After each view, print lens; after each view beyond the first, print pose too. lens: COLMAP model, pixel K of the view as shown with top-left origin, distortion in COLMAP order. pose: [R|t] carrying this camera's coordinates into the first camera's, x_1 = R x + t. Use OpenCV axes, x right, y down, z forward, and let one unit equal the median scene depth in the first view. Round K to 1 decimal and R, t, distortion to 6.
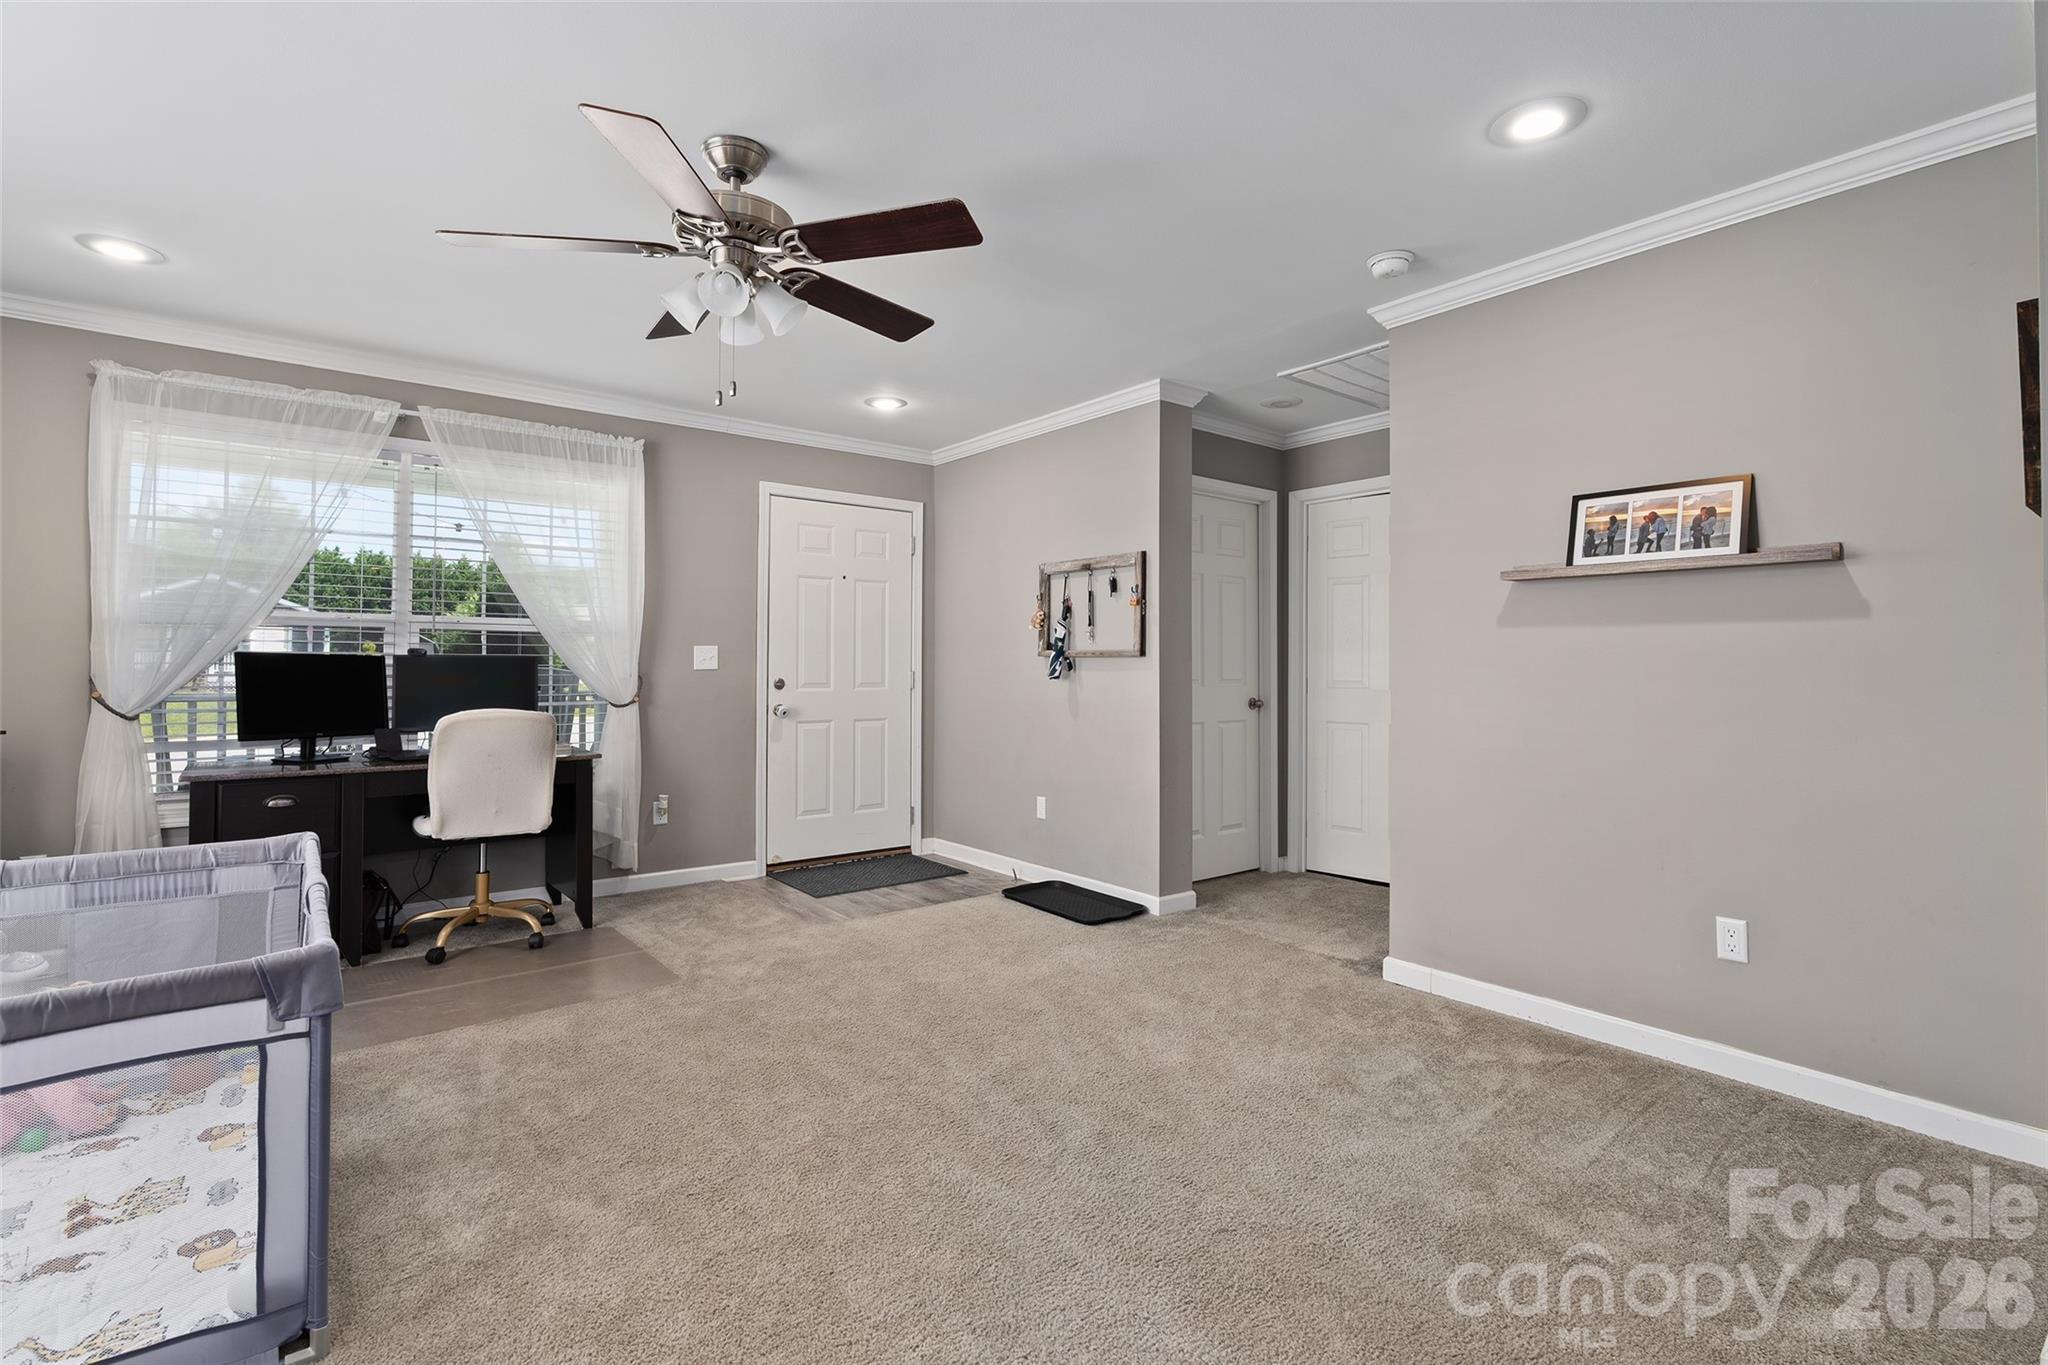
lens RADIAL K [[936.4, 0, 1010.5], [0, 936.4, 648.9], [0, 0, 1]] dist [-0.002254, -0.000060]
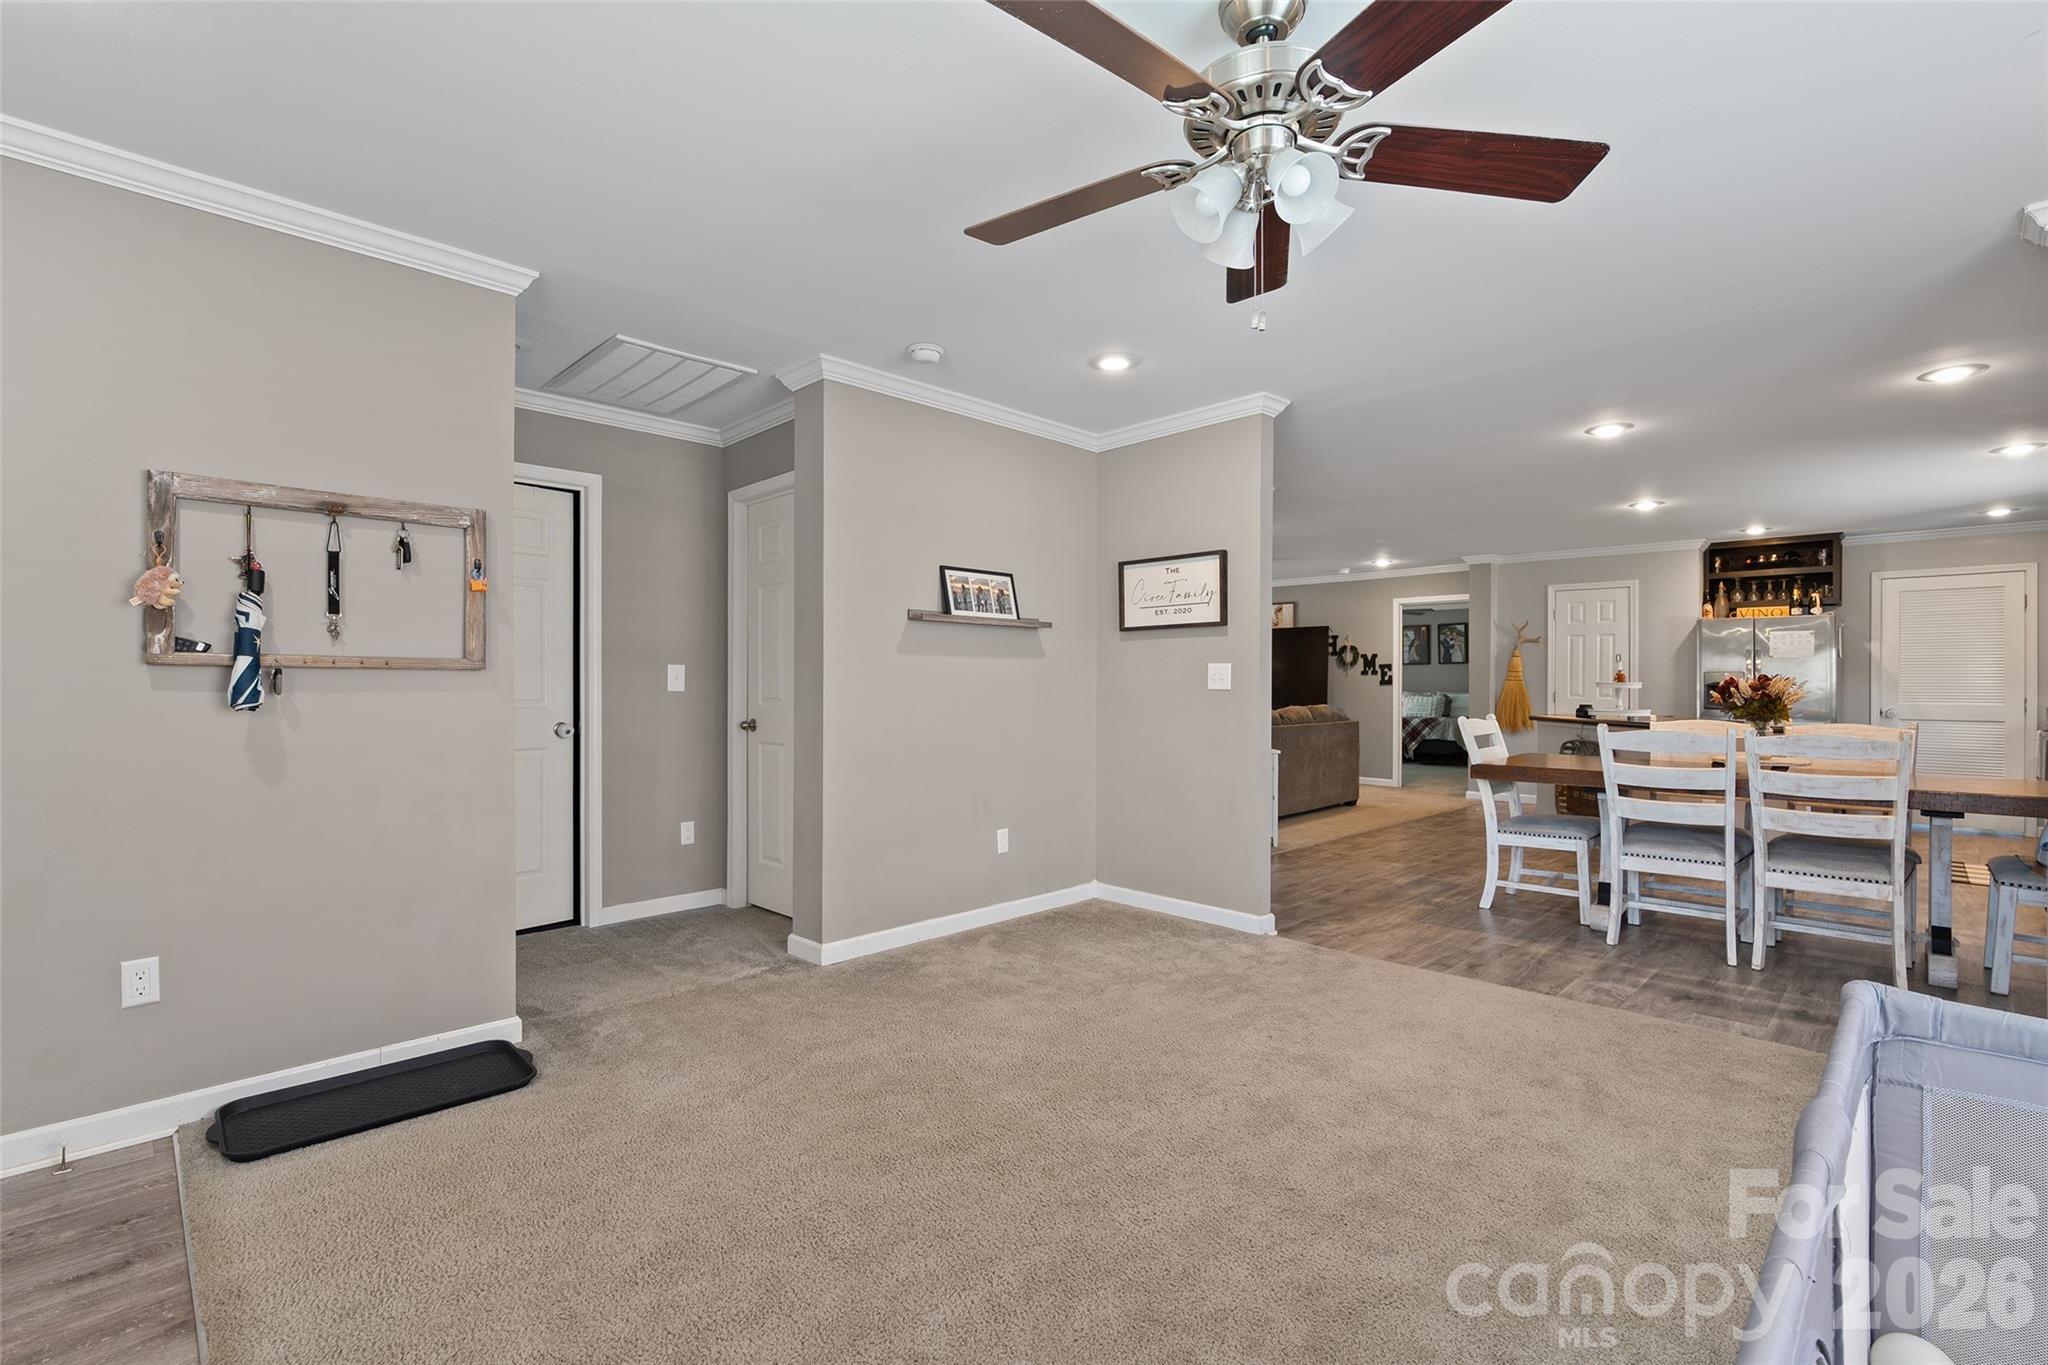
lens RADIAL K [[922.2, 0, 1020.4], [0, 922.2, 682.8], [0, 0, 1]] dist [-0.004760, 0.000284]
pose [[-0.124437, -0.004070, 0.992219, -0.591837], [-0.020892, 0.999781, 0.001481, 0.009130], [-0.992007, -0.020545, -0.124495, 0.755076]]
